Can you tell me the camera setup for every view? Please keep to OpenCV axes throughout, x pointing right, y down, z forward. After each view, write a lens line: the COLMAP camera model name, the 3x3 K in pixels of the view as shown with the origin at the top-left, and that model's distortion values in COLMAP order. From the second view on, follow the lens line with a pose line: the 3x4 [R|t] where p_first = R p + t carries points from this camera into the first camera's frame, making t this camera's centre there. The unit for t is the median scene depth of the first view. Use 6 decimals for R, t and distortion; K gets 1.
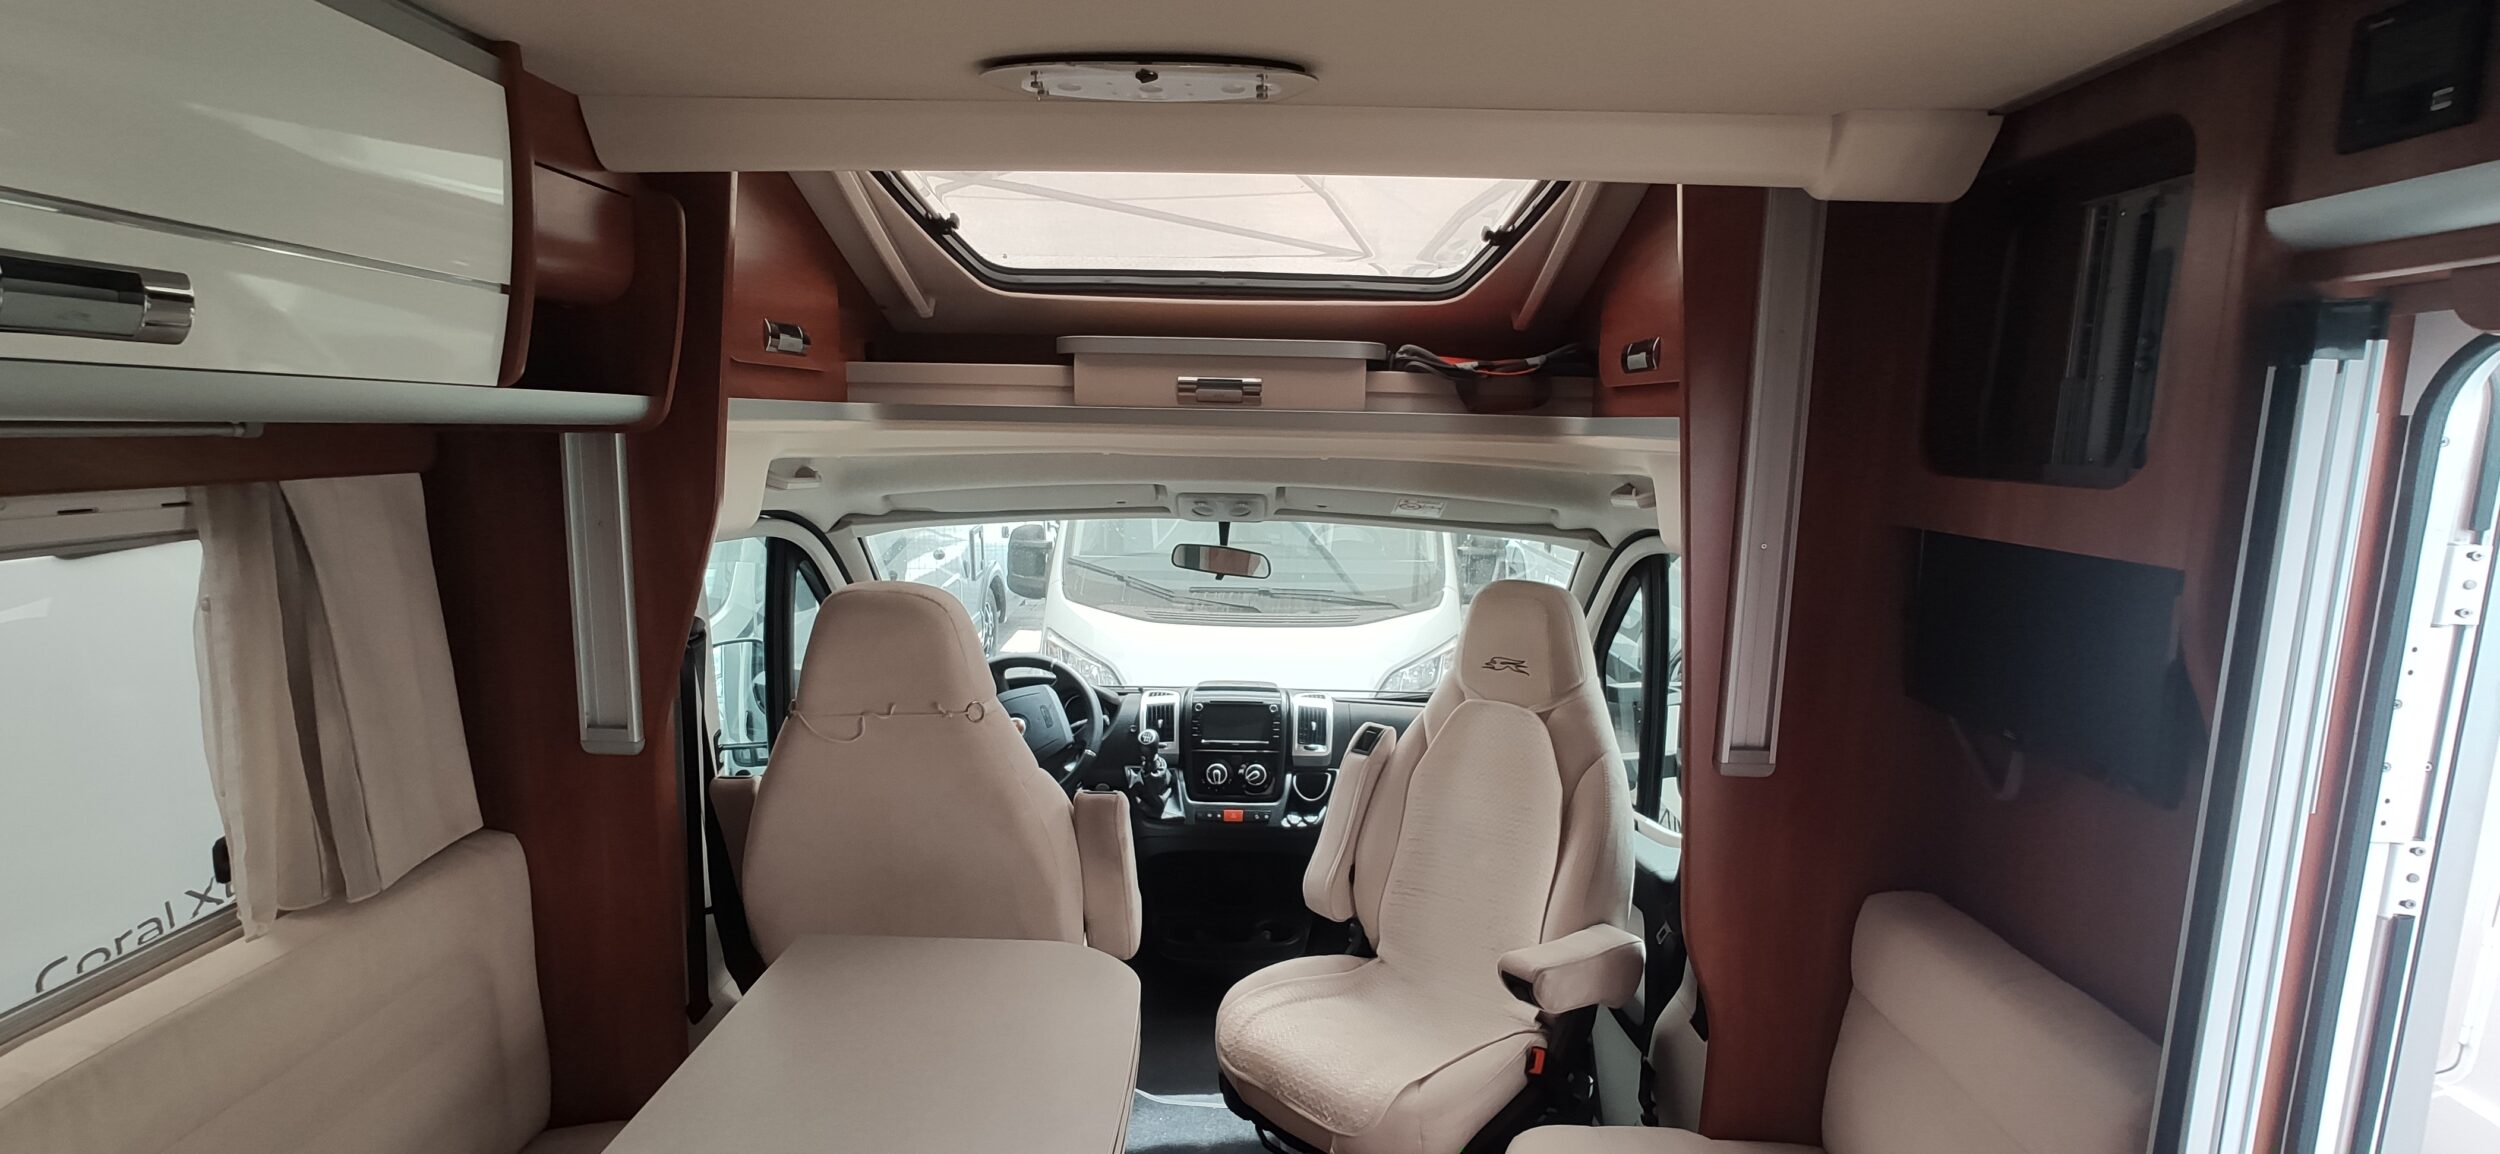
lens RADIAL K [[1082.2, 0, 1256.2], [0, 1082.2, 571.6], [0, 0, 1]] dist [-0.054940, 0.038879]
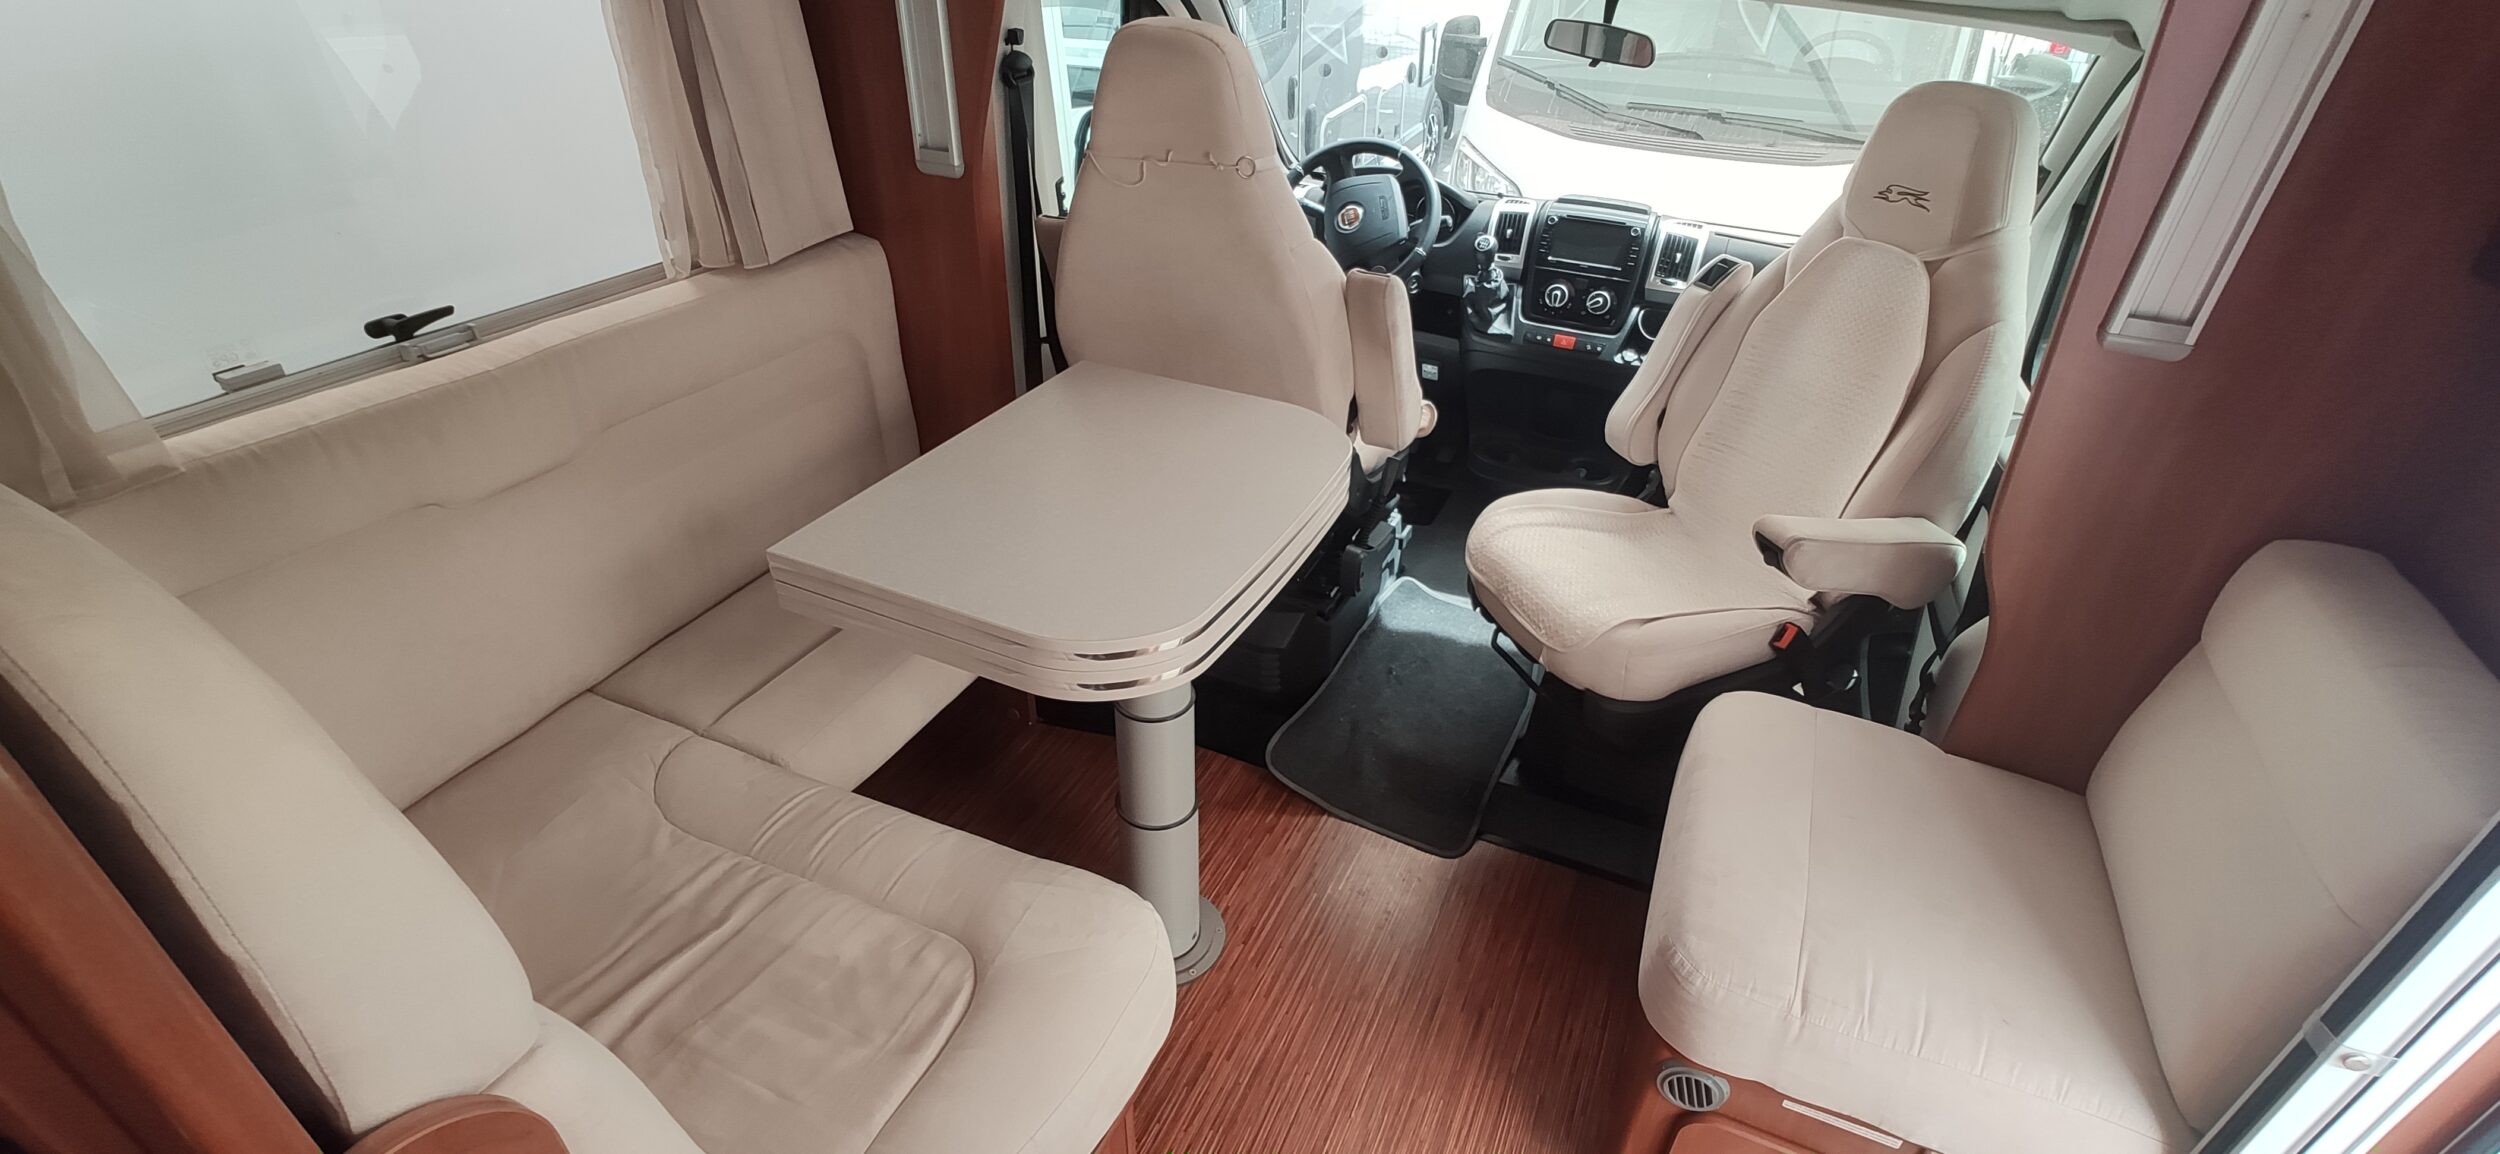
lens RADIAL K [[1082.2, 0, 1256.2], [0, 1082.2, 571.6], [0, 0, 1]] dist [-0.054940, 0.038879]
pose [[0.907914, 0.230533, -0.350066, 0.111591], [-0.068395, 0.905456, 0.418893, 0.033992], [0.413538, -0.356376, 0.837844, 0.033595]]
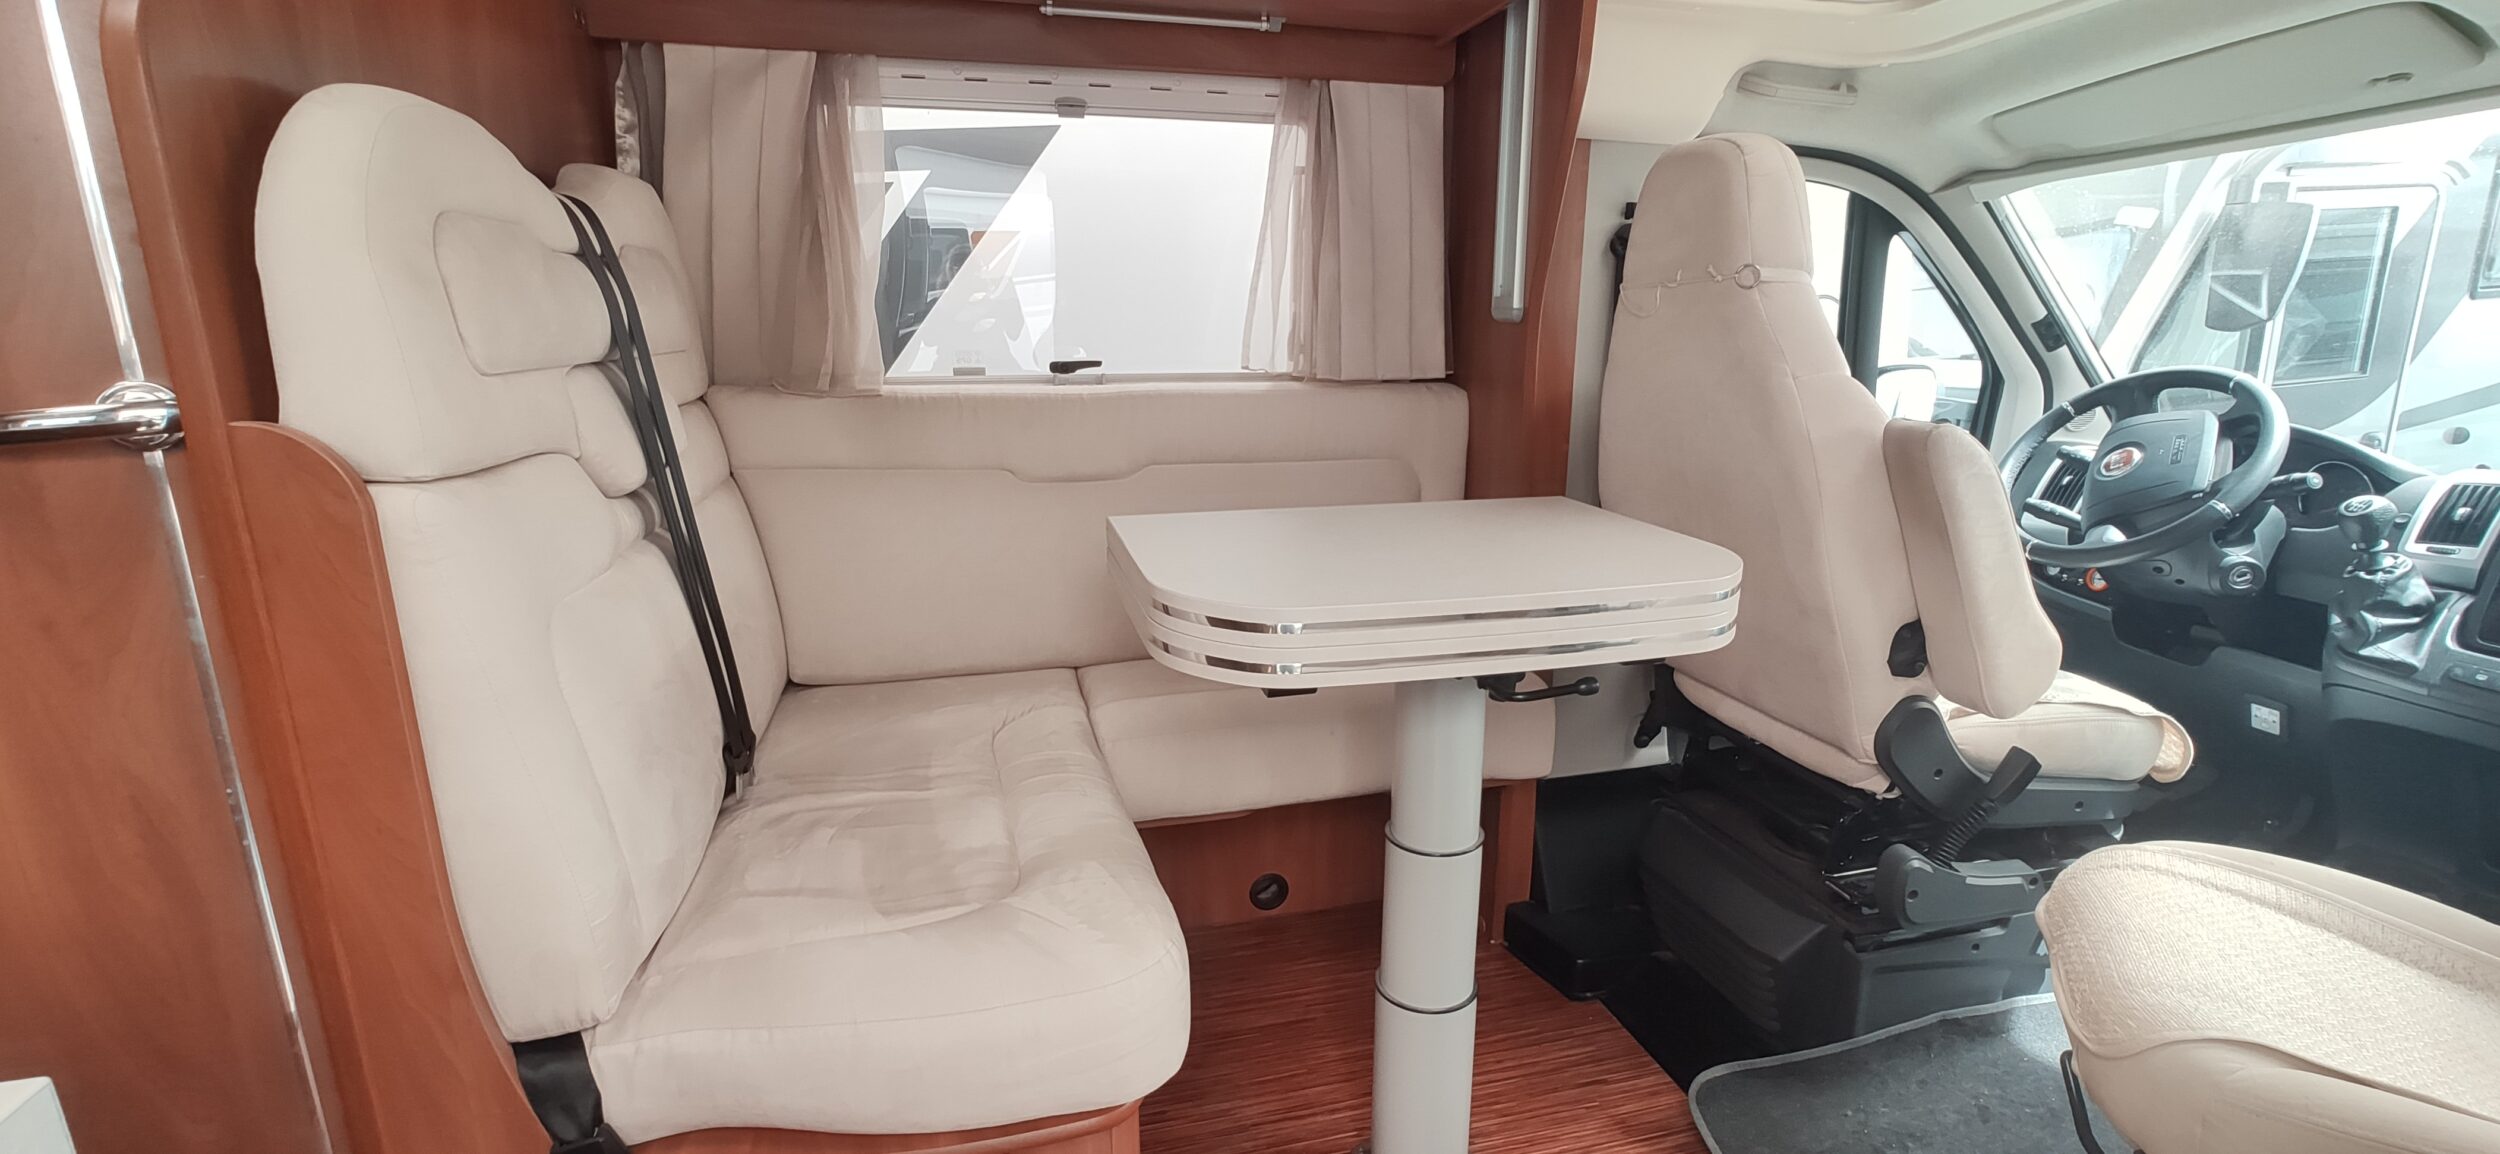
lens RADIAL K [[1084.5, 0, 1249.1], [0, 1084.5, 570.0], [0, 0, 1]] dist [-0.048301, 0.024451]
pose [[0.248905, 0.207572, -0.946023, 0.297716], [-0.125834, 0.975416, 0.180914, 0.159192], [0.960319, 0.074011, 0.268906, 0.273057]]
